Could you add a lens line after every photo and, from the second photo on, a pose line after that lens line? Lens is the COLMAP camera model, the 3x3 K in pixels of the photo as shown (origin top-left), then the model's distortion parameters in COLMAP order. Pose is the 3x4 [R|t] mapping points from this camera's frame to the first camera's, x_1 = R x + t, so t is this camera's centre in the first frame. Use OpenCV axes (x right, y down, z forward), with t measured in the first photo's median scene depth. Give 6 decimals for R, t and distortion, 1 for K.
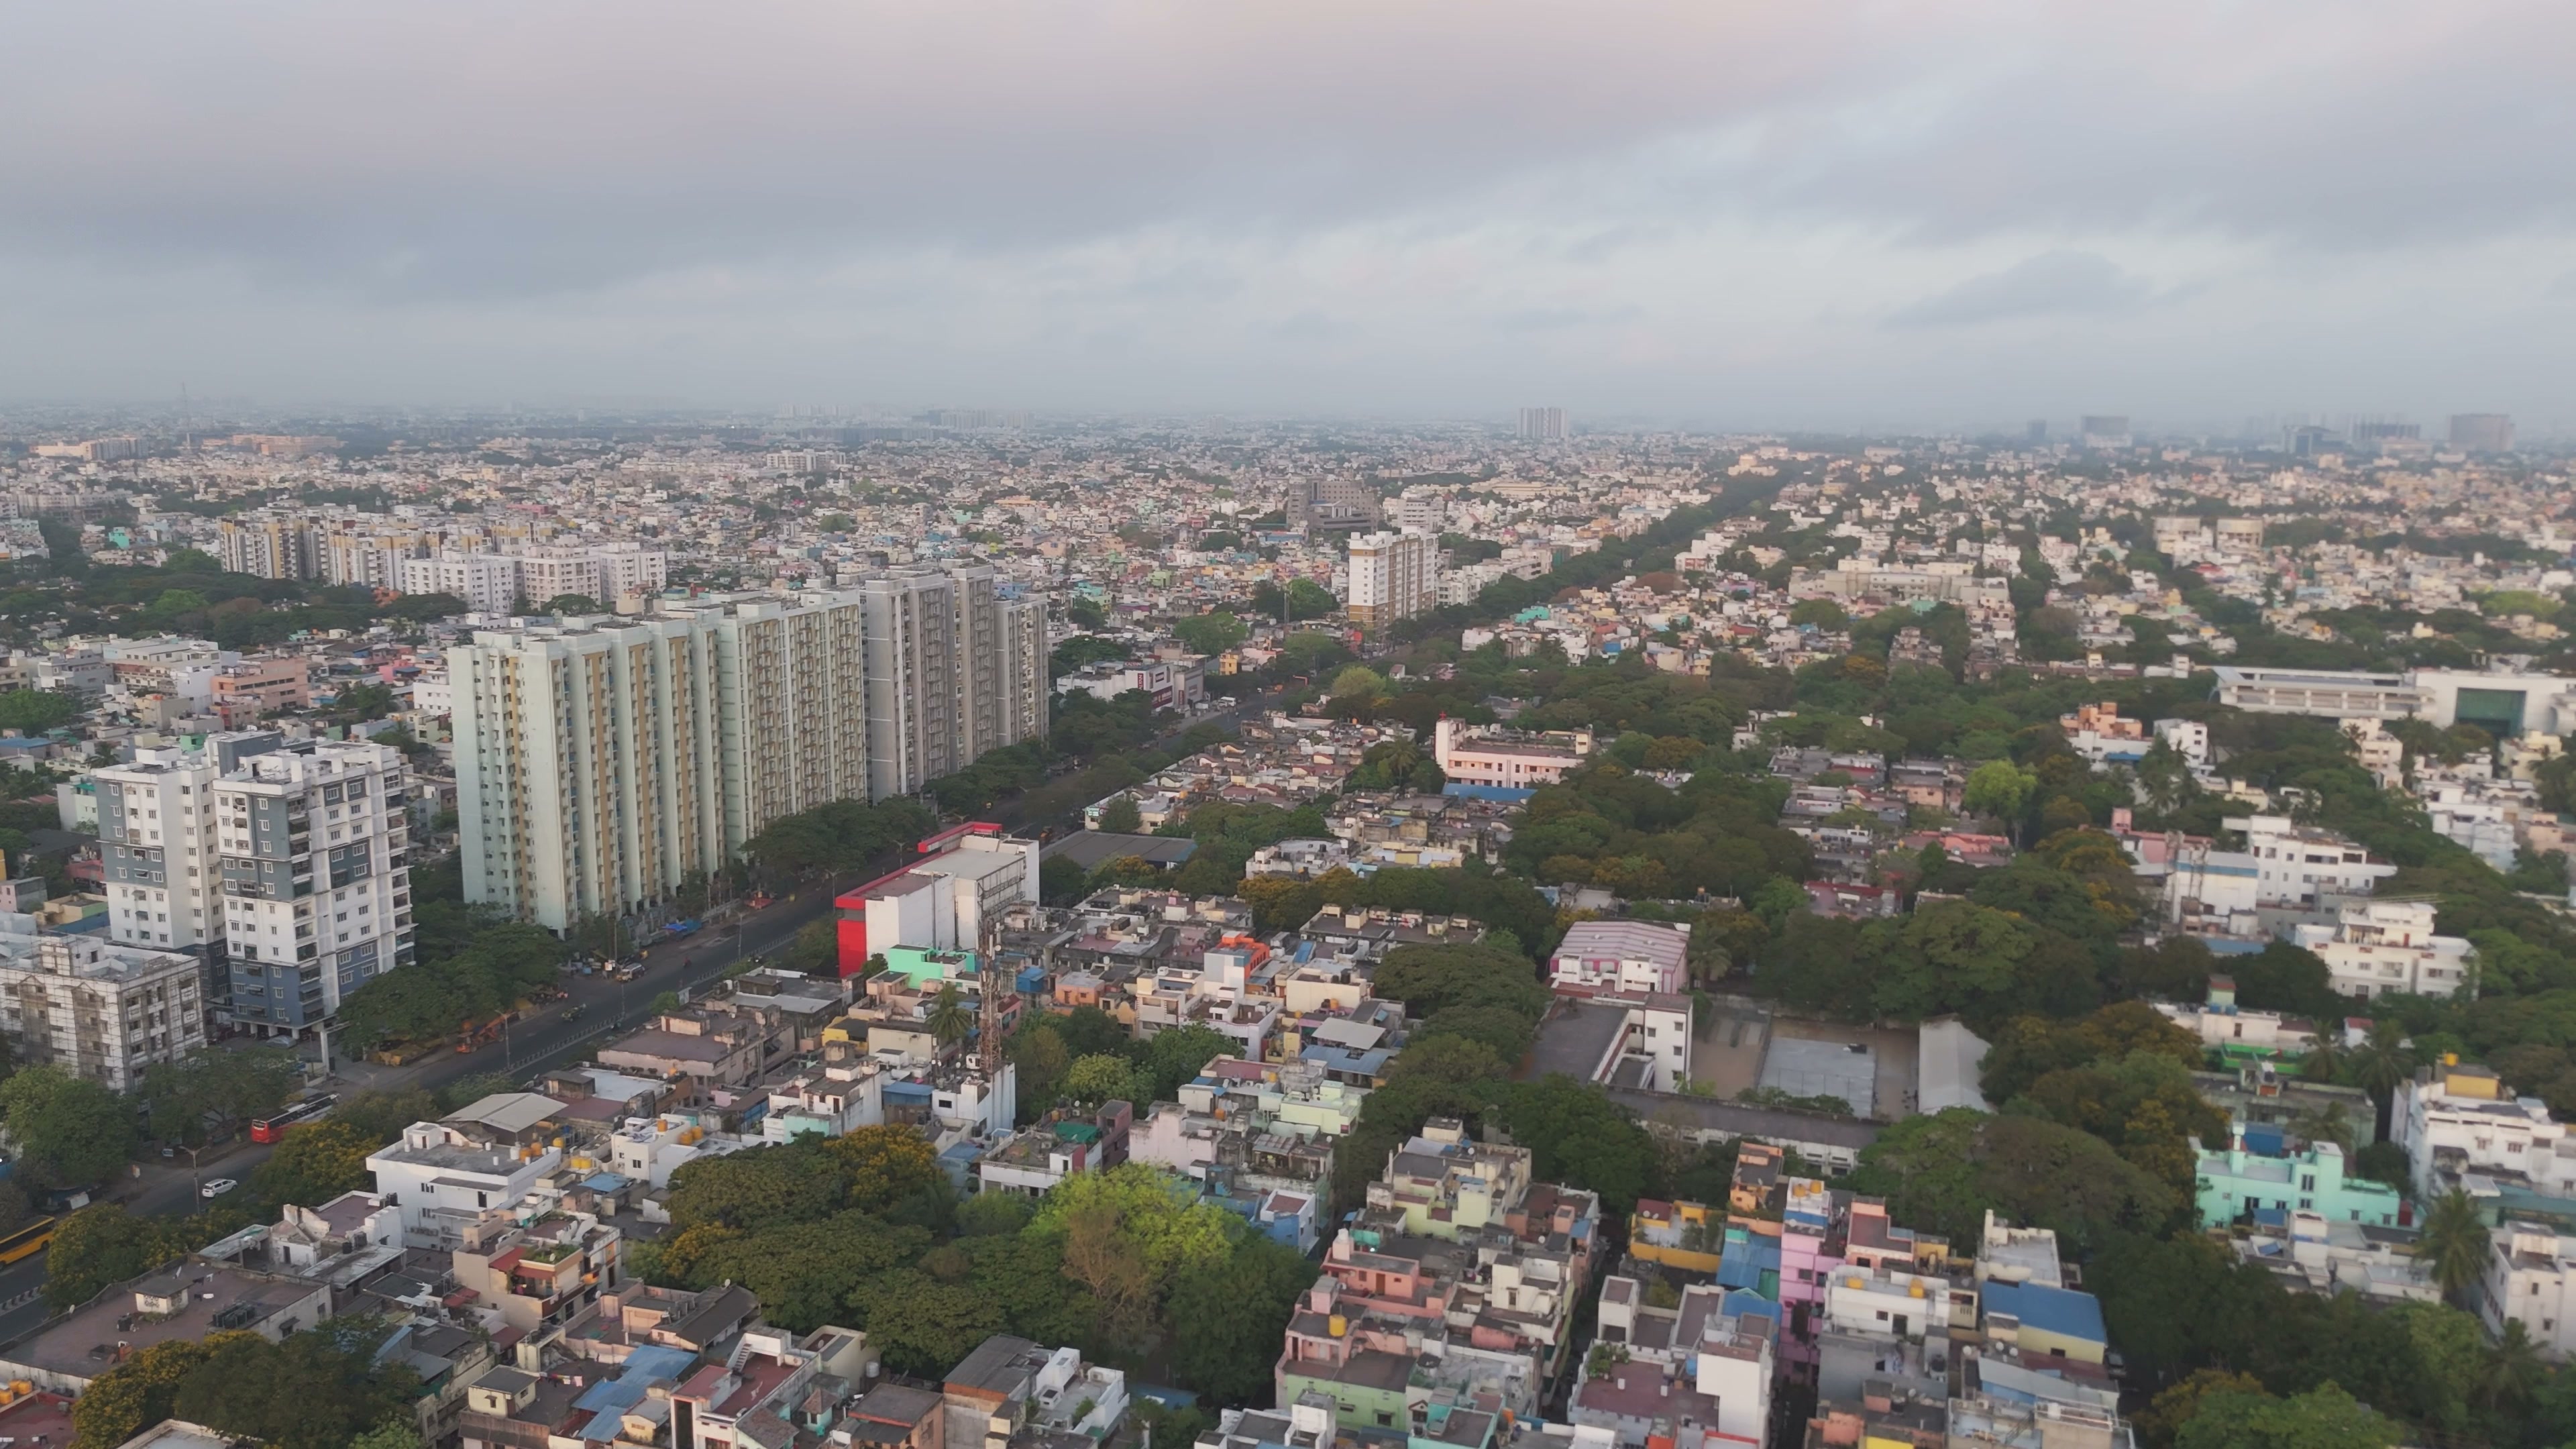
lens RADIAL K [[1872.6, 0, 1289.0], [0, 1872.6, 724.2], [0, 0, 1]] dist [0.037737, -0.021041]
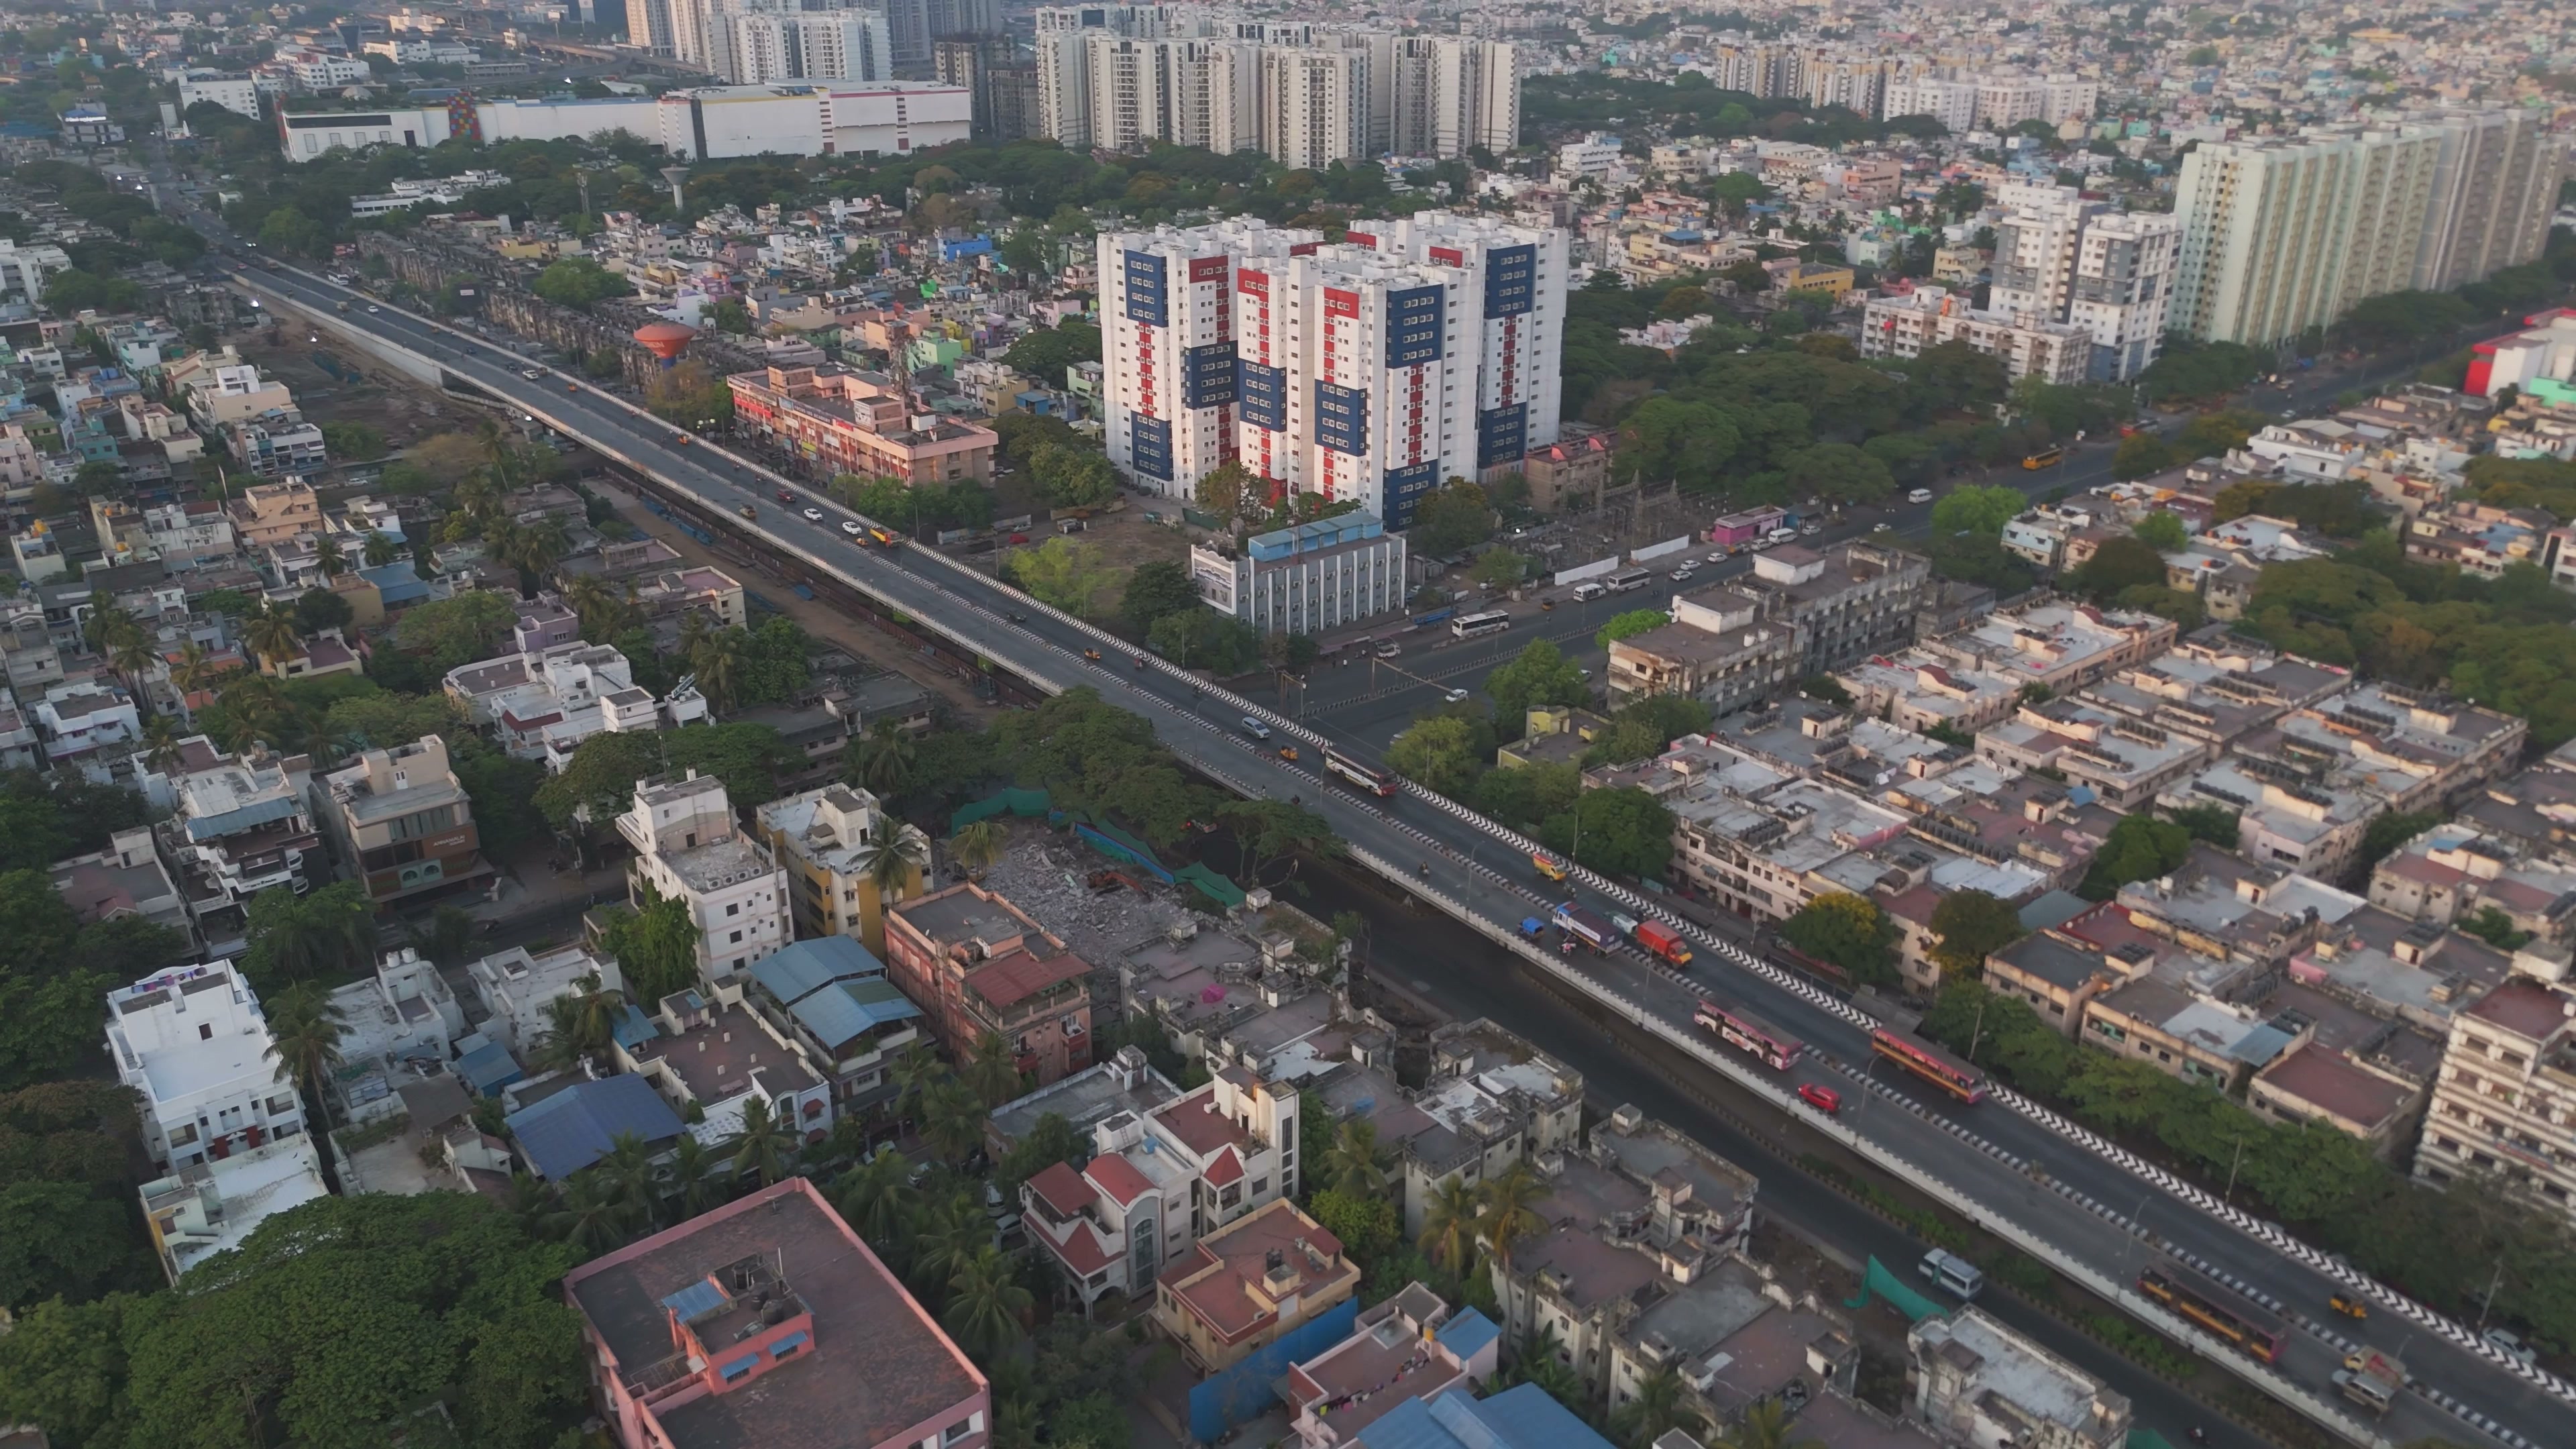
lens RADIAL K [[1872.6, 0, 1285.3], [0, 1872.6, 730.3], [0, 0, 1]] dist [0.037737, -0.021041]
pose [[0.832155, 0.213196, -0.511924, -0.203875], [-0.084526, 0.961122, 0.262869, 0.075629], [0.548064, -0.175477, 0.817823, -0.812484]]
